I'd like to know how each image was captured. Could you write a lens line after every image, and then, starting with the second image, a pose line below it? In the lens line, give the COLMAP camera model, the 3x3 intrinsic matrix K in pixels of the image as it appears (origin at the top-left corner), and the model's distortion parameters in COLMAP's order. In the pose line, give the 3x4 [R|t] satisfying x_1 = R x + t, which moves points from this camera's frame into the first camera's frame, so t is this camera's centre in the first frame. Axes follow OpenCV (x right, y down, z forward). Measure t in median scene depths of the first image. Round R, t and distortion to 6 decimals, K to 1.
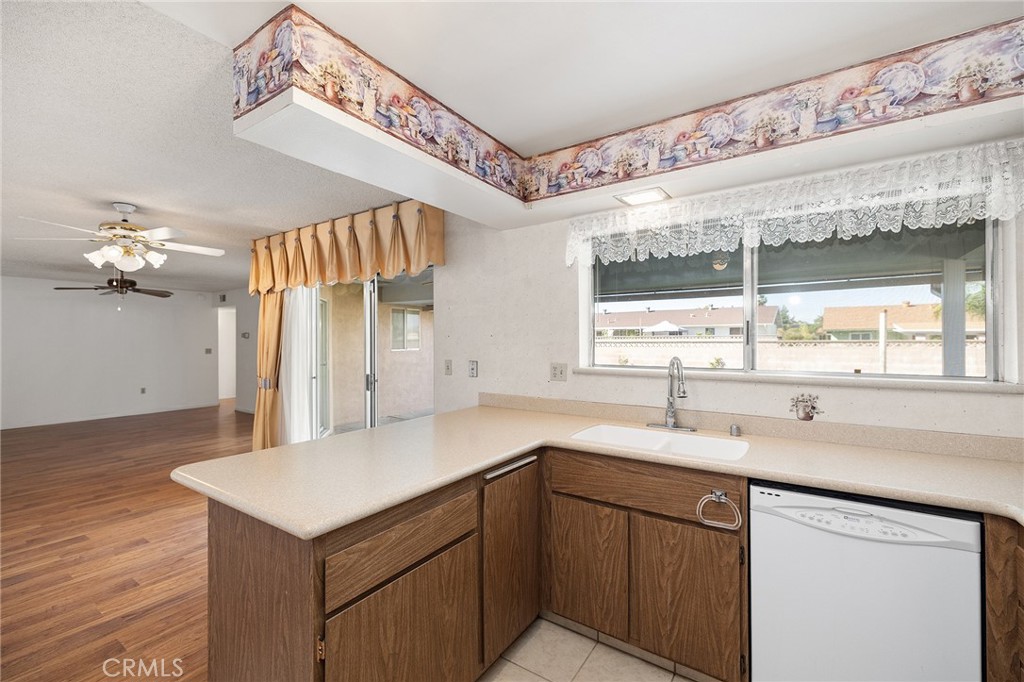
lens RADIAL K [[433.9, 0, 508.2], [0, 433.9, 338.6], [0, 0, 1]] dist [0.002470, 0.000280]
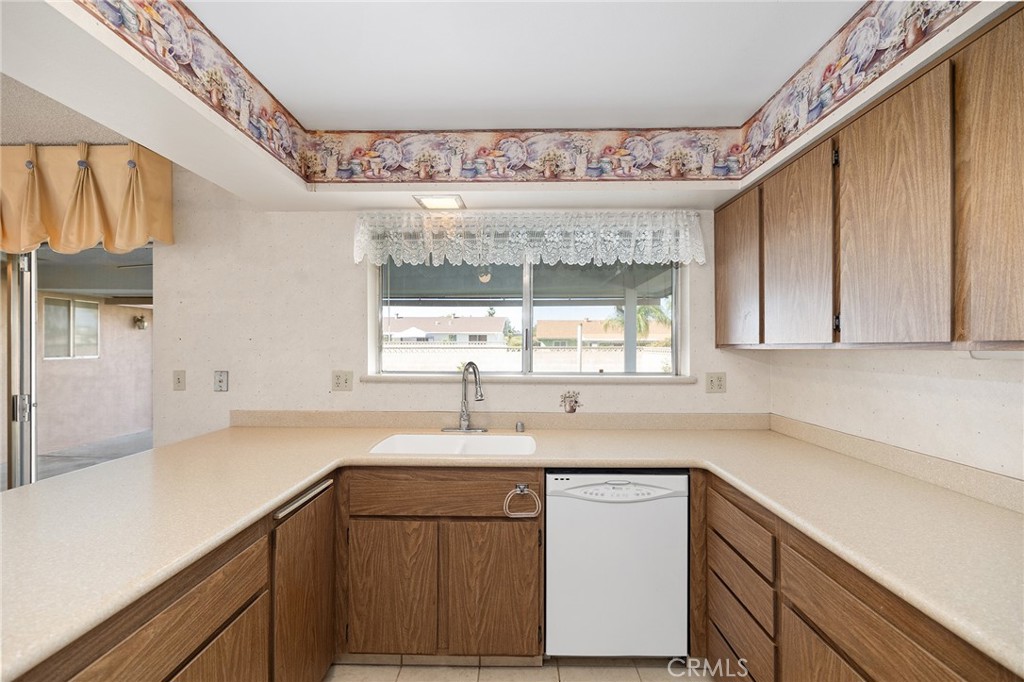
lens RADIAL K [[433.6, 0, 513.4], [0, 433.6, 346.0], [0, 0, 1]] dist [0.001417, 0.000073]
pose [[0.835079, 0.004770, 0.550109, -0.110854], [-0.006945, 0.999974, 0.001872, 0.001577], [-0.550086, -0.005384, 0.835091, 0.085022]]
